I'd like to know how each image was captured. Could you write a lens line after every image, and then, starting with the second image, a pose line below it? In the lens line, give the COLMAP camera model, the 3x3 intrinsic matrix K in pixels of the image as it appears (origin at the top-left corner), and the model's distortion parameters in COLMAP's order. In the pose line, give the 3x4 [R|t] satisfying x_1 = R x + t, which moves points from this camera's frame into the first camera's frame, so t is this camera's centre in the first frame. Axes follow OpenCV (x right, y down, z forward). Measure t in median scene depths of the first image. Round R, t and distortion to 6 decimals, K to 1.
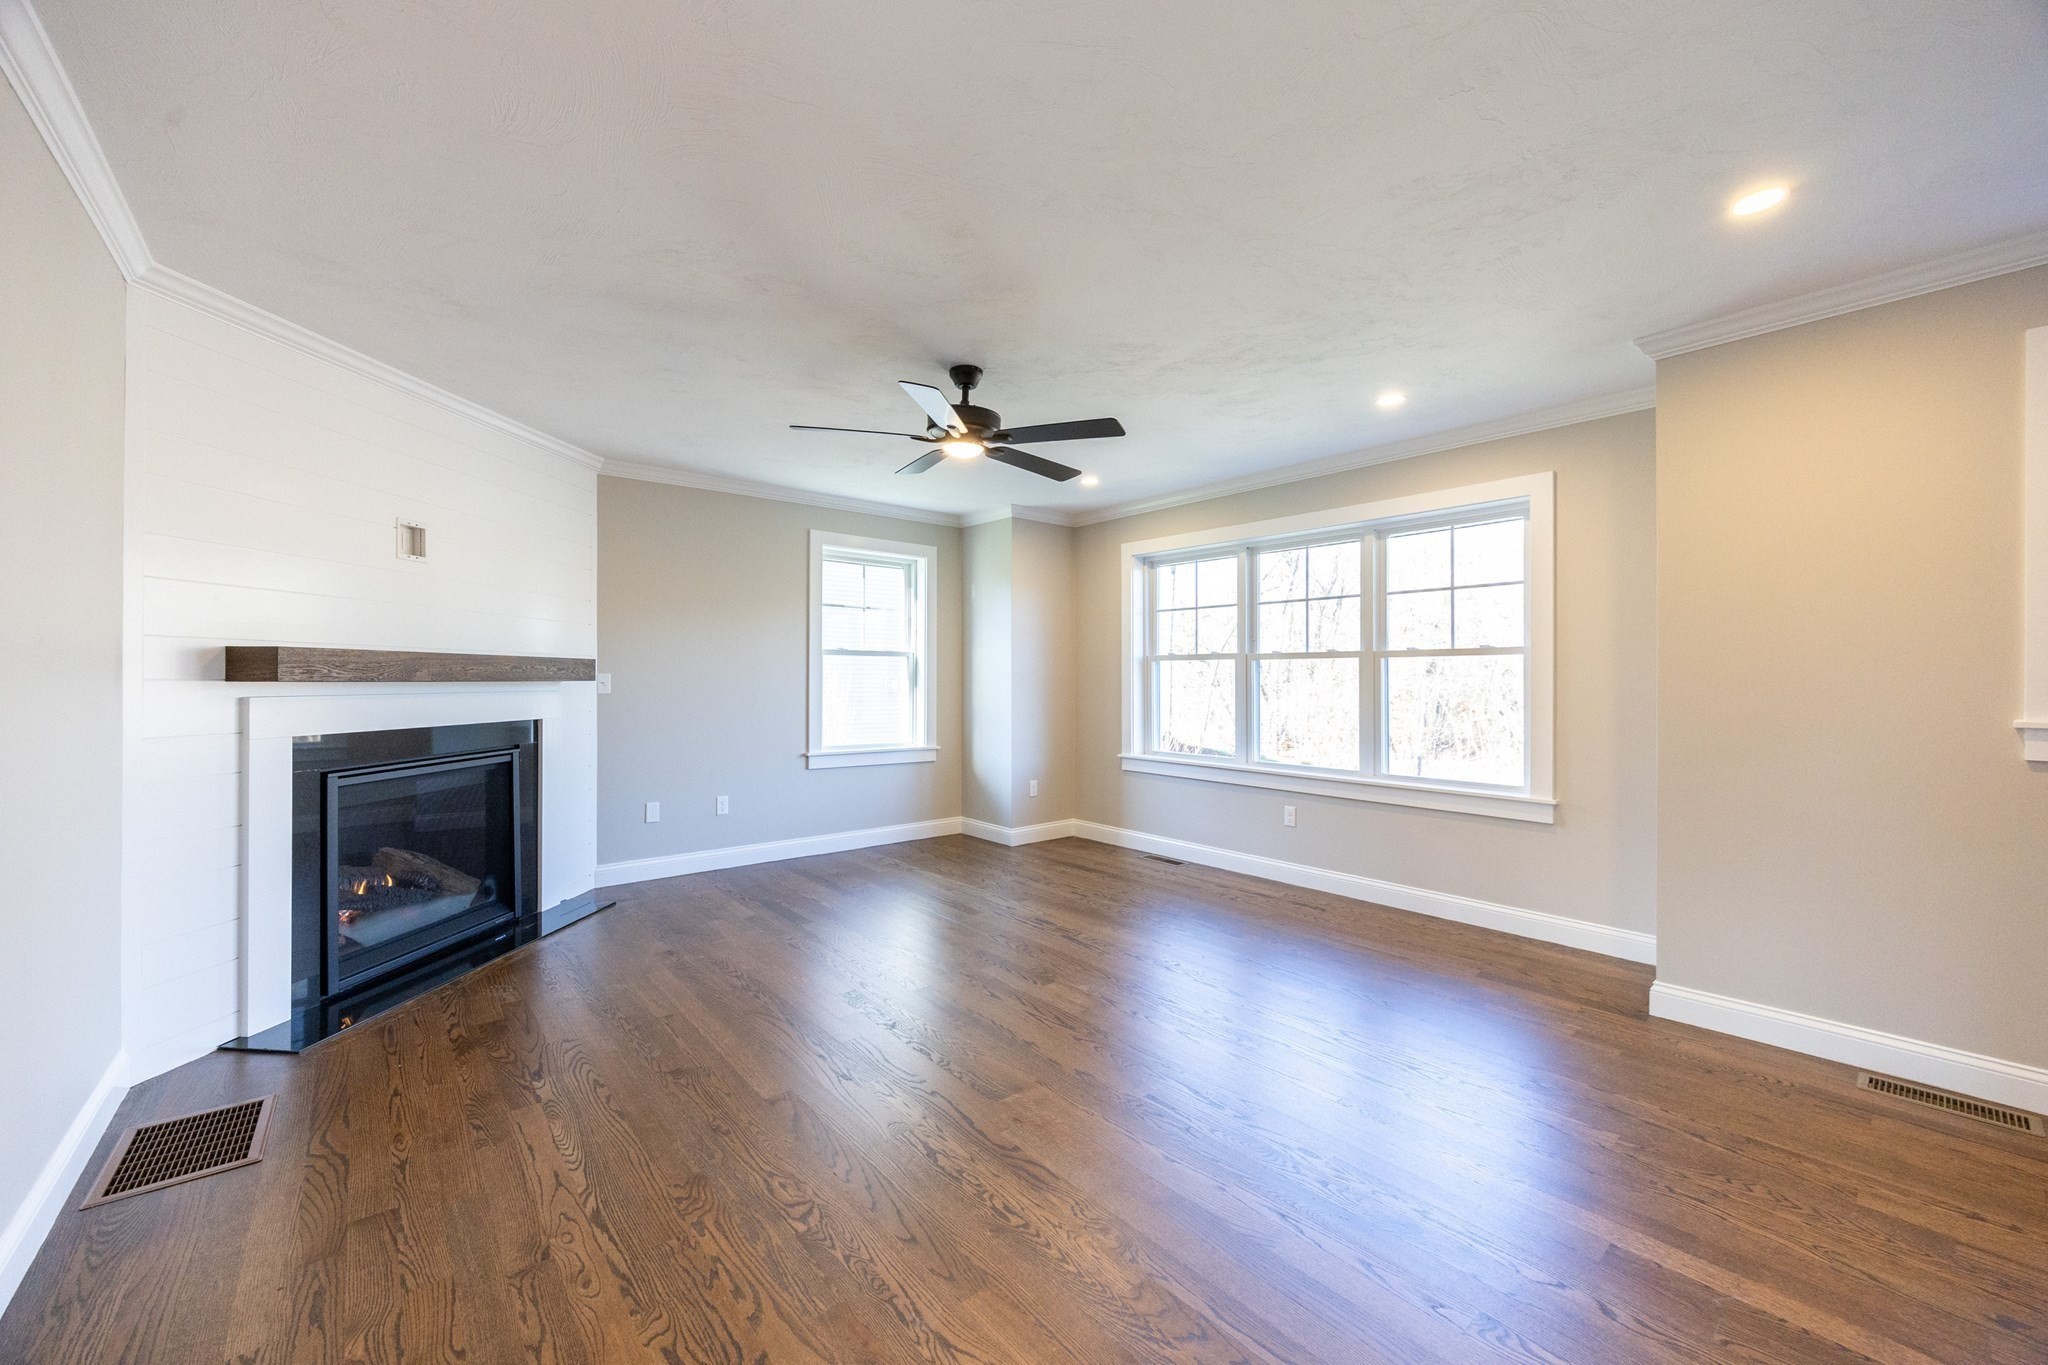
lens RADIAL K [[797.7, 0, 1032.2], [0, 797.7, 667.3], [0, 0, 1]] dist [0.001142, -0.000062]
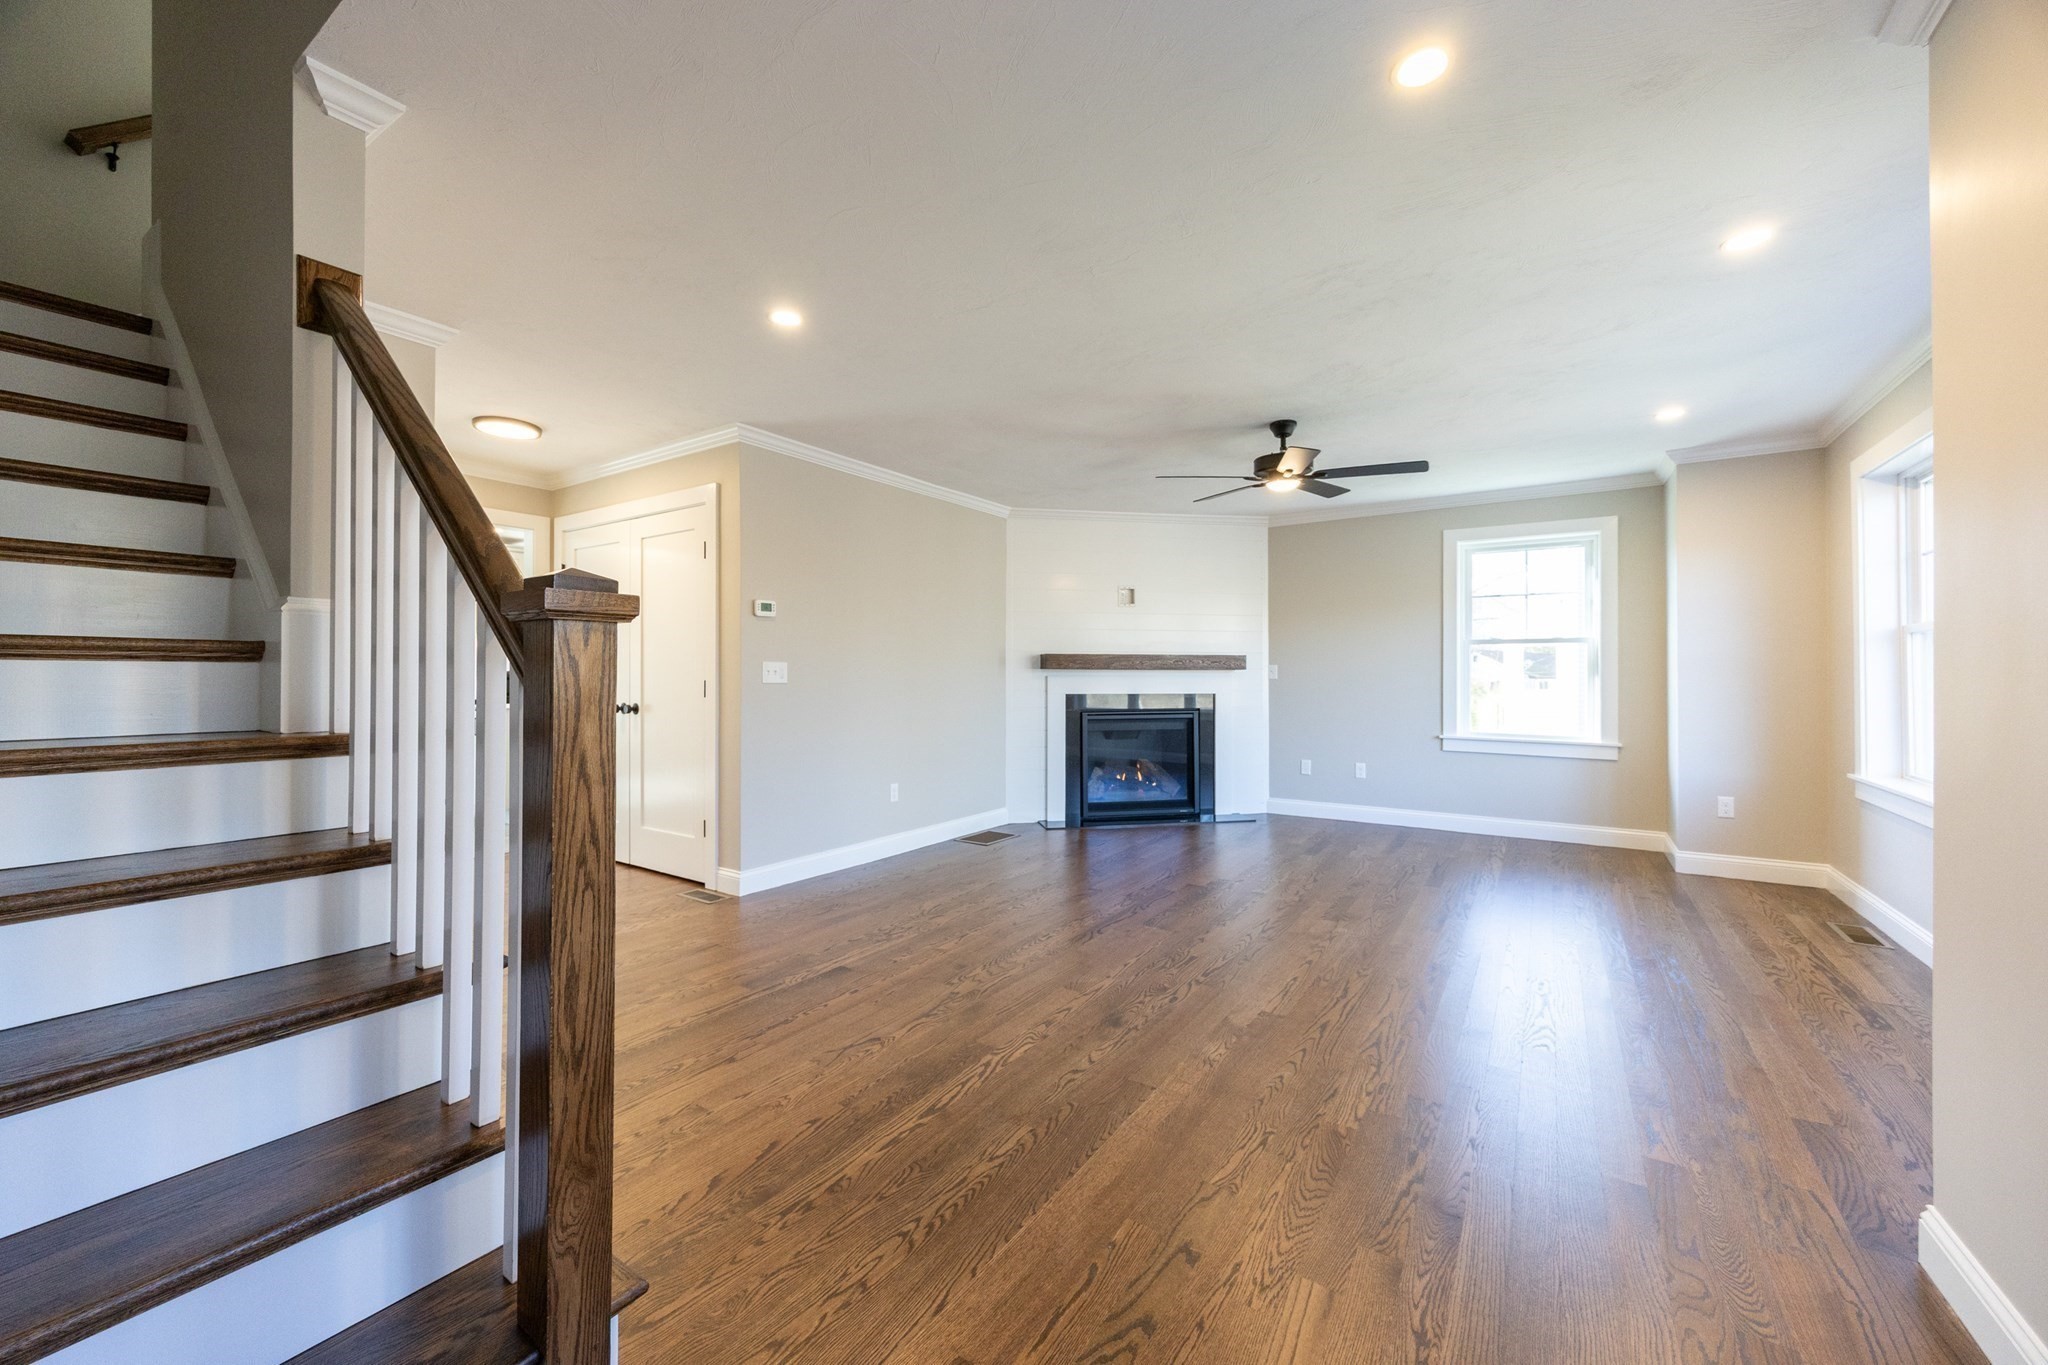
lens RADIAL K [[797.7, 0, 1034.6], [0, 797.7, 673.3], [0, 0, 1]] dist [0.001142, -0.000062]
pose [[0.277525, -0.006820, -0.960694, 0.787553], [0.012569, 0.999915, -0.003468, 0.024220], [0.960636, -0.011113, 0.277587, 0.201746]]
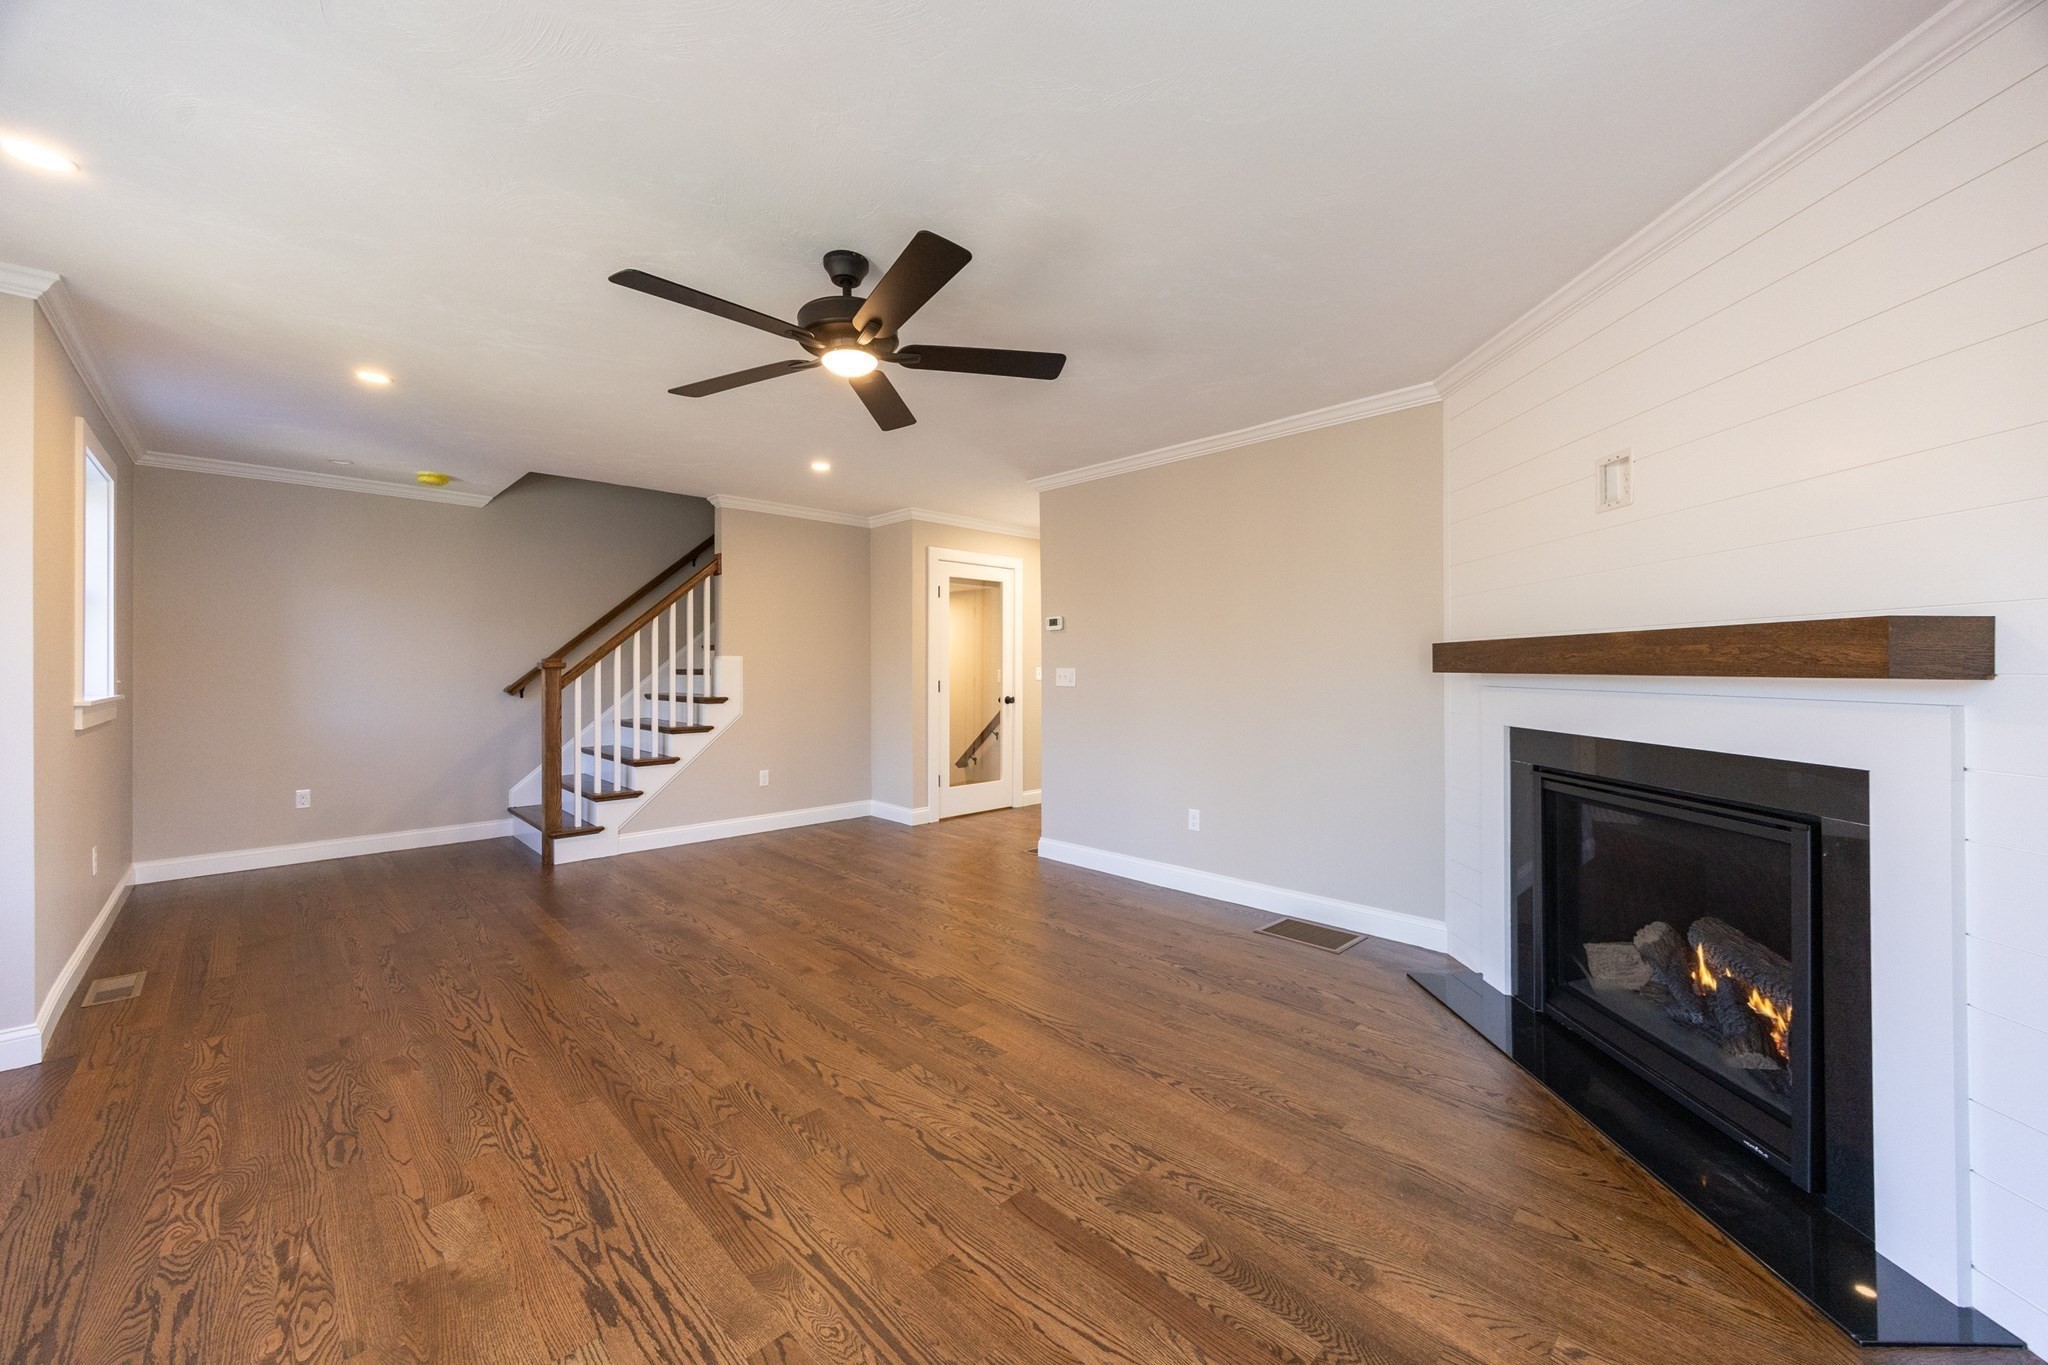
lens RADIAL K [[797.7, 0, 1020.6], [0, 797.7, 666.4], [0, 0, 1]] dist [0.001142, -0.000062]
pose [[-0.998914, -0.002150, -0.046542, -0.161133], [-0.001452, 0.999886, -0.015022, 0.017821], [0.046569, -0.014938, -0.998803, 1.337371]]
